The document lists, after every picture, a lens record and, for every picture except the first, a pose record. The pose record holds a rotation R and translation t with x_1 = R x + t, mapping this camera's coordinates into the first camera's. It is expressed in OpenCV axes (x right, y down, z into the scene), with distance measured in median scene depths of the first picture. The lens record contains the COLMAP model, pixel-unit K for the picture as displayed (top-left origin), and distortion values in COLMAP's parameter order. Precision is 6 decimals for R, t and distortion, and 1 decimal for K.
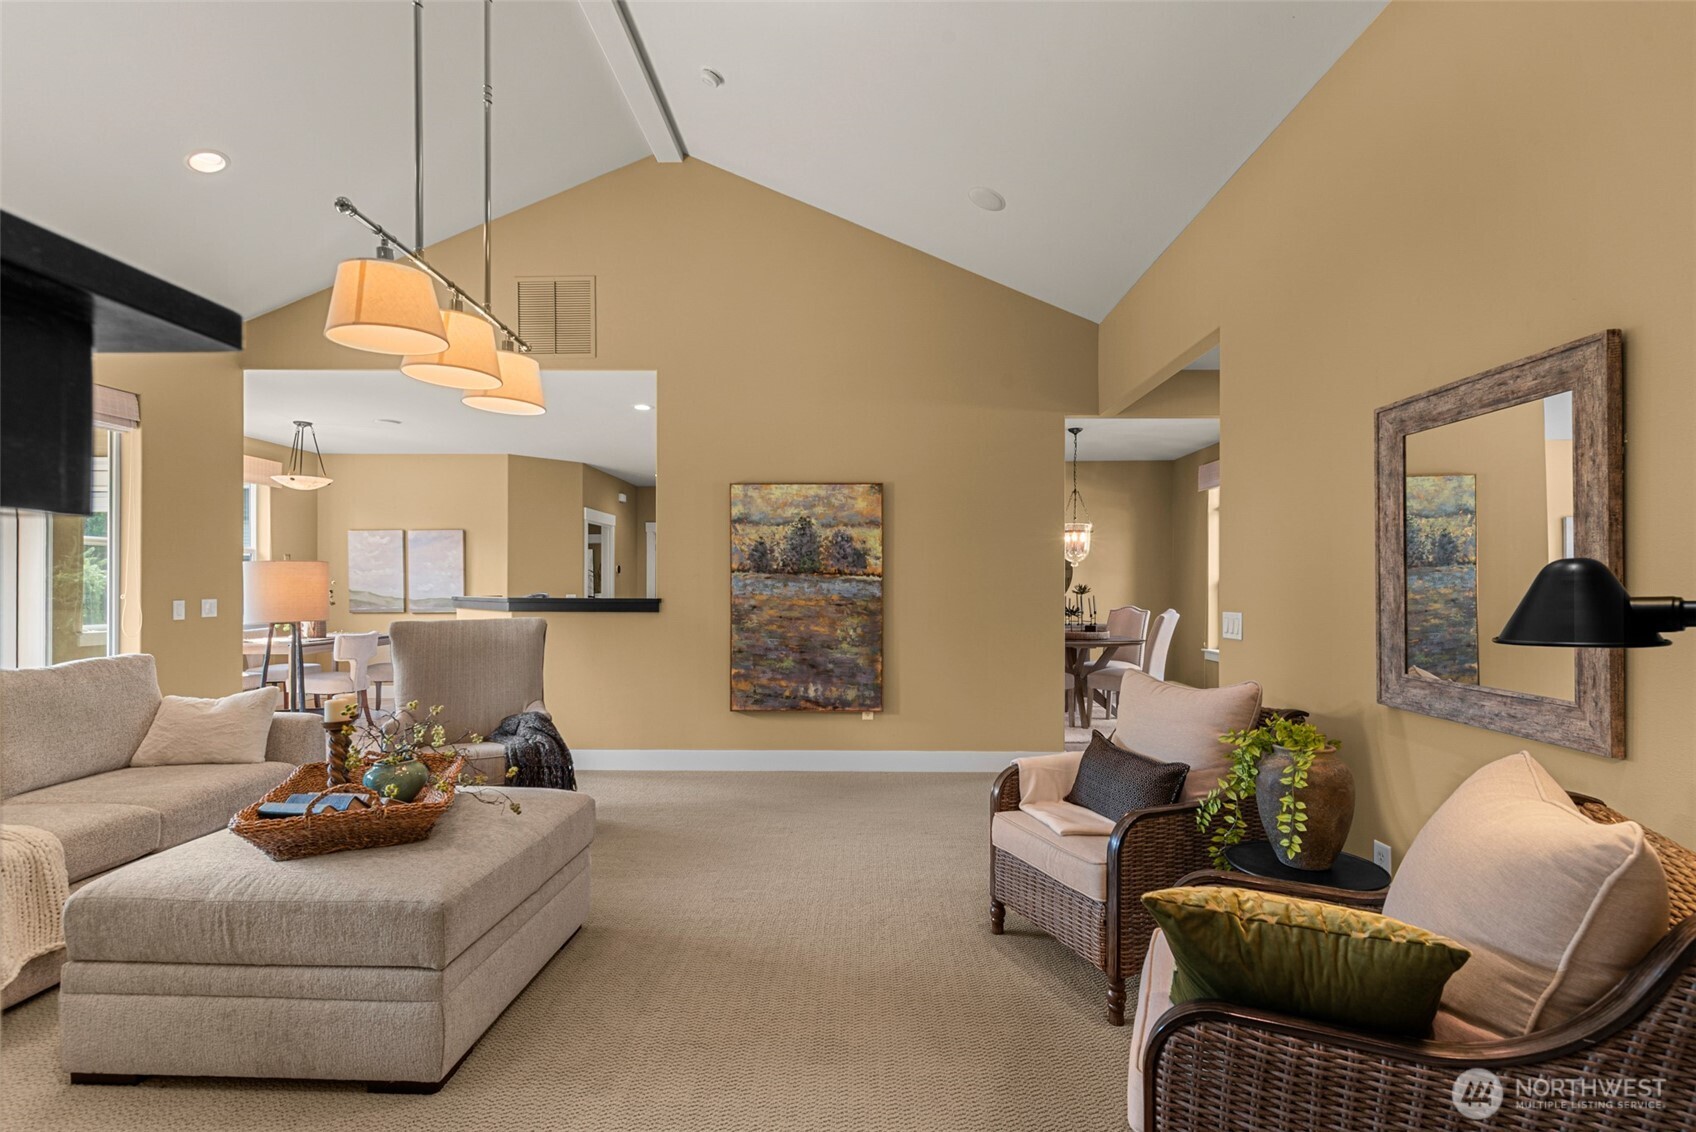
lens RADIAL K [[775.1, 0, 846.9], [0, 775.1, 574.7], [0, 0, 1]] dist [-0.000411, -0.000109]
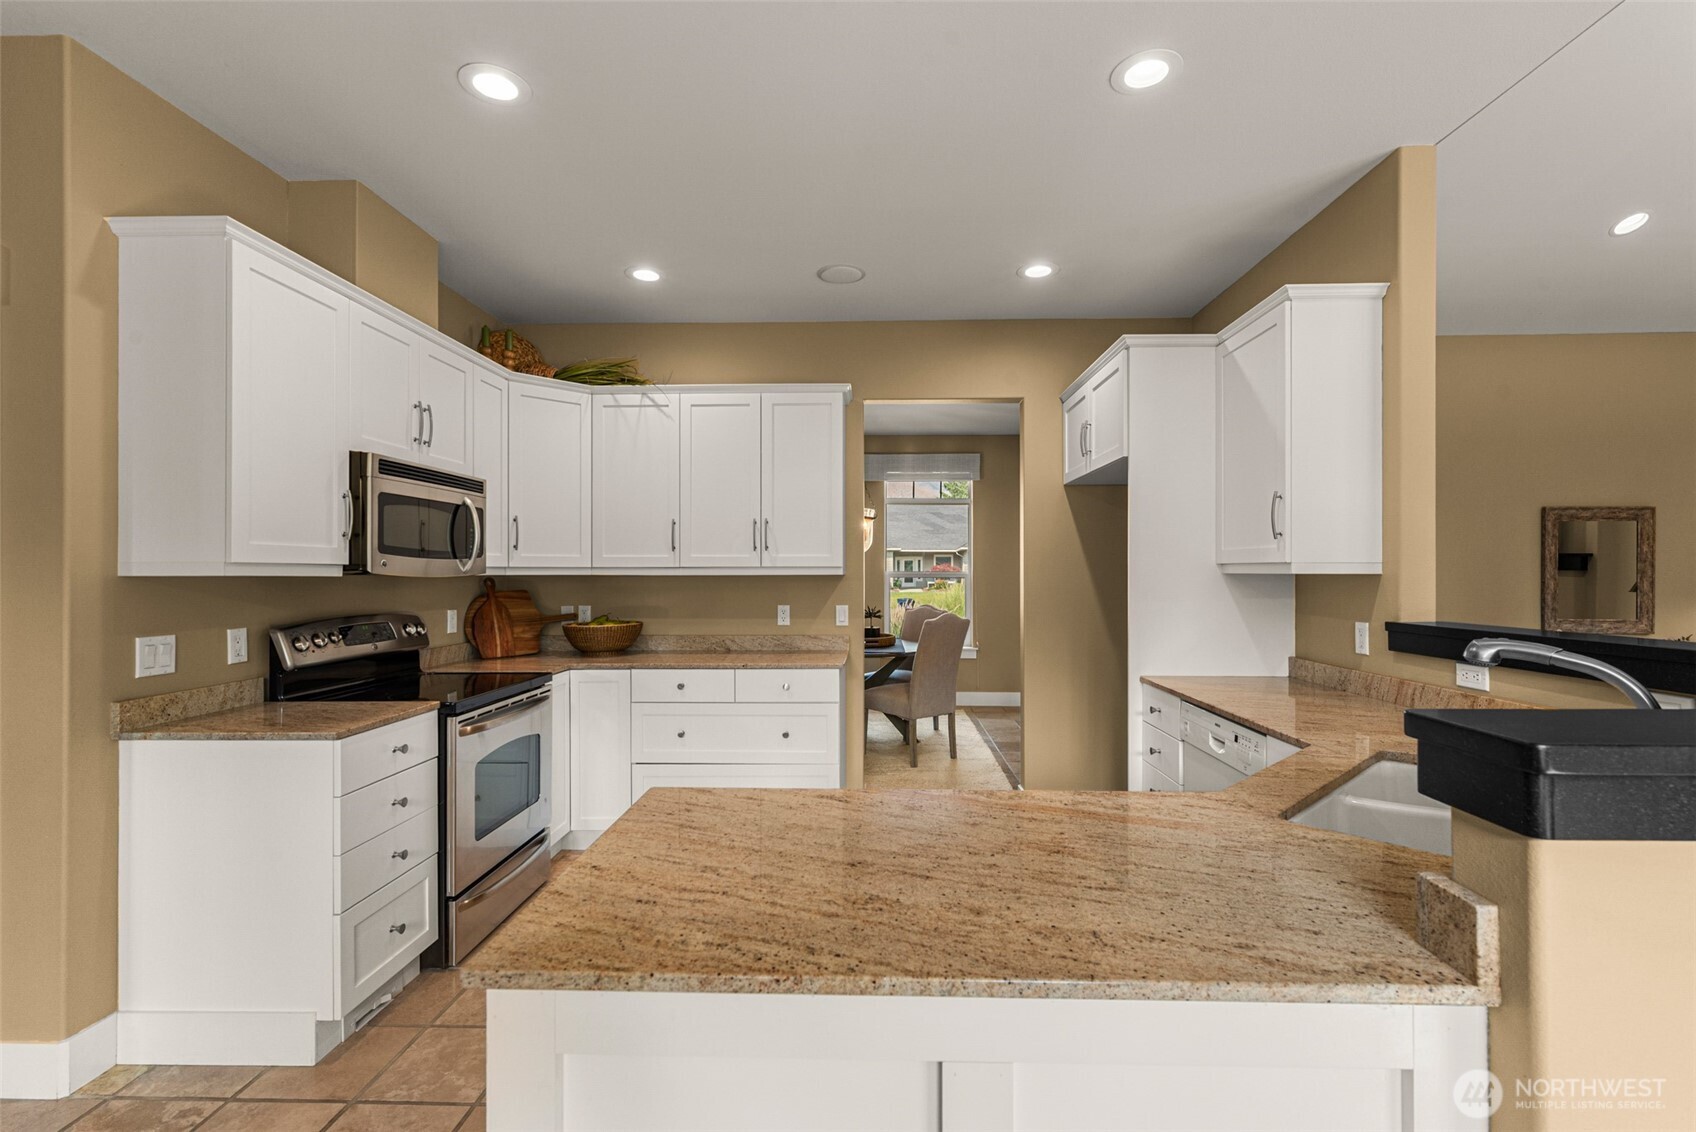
lens RADIAL K [[744.1, 0, 856.9], [0, 744.1, 569.1], [0, 0, 1]] dist [-0.002011, -0.000159]
pose [[0.021455, 0.005582, 0.999754, -0.434181], [-0.011245, 0.999923, -0.005342, 0.002561], [-0.999707, -0.011128, 0.021516, 0.824653]]
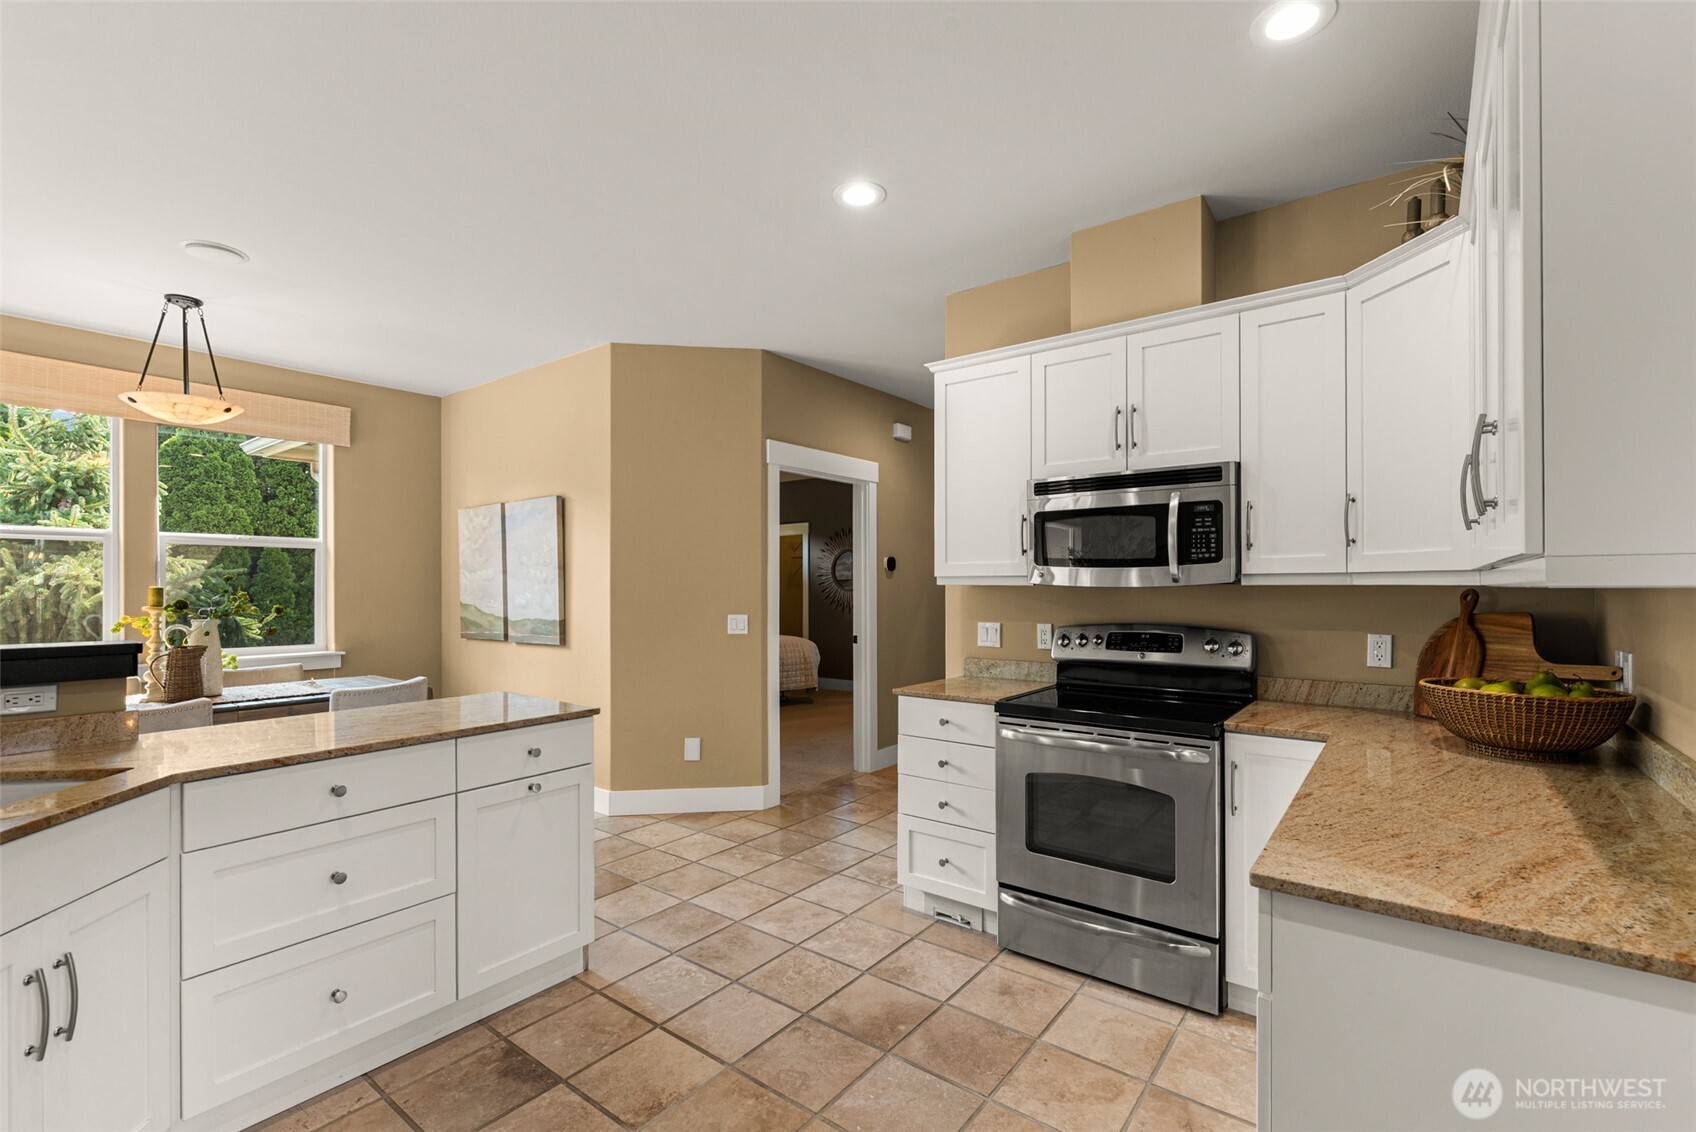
lens RADIAL K [[753.3, 0, 851.5], [0, 753.3, 582.7], [0, 0, 1]] dist [0.000033, 0.000044]
pose [[0.800930, -0.001714, -0.598756, -0.007945], [0.007996, 0.999937, 0.007833, 0.001207], [0.598705, -0.011062, 0.800893, 0.696774]]
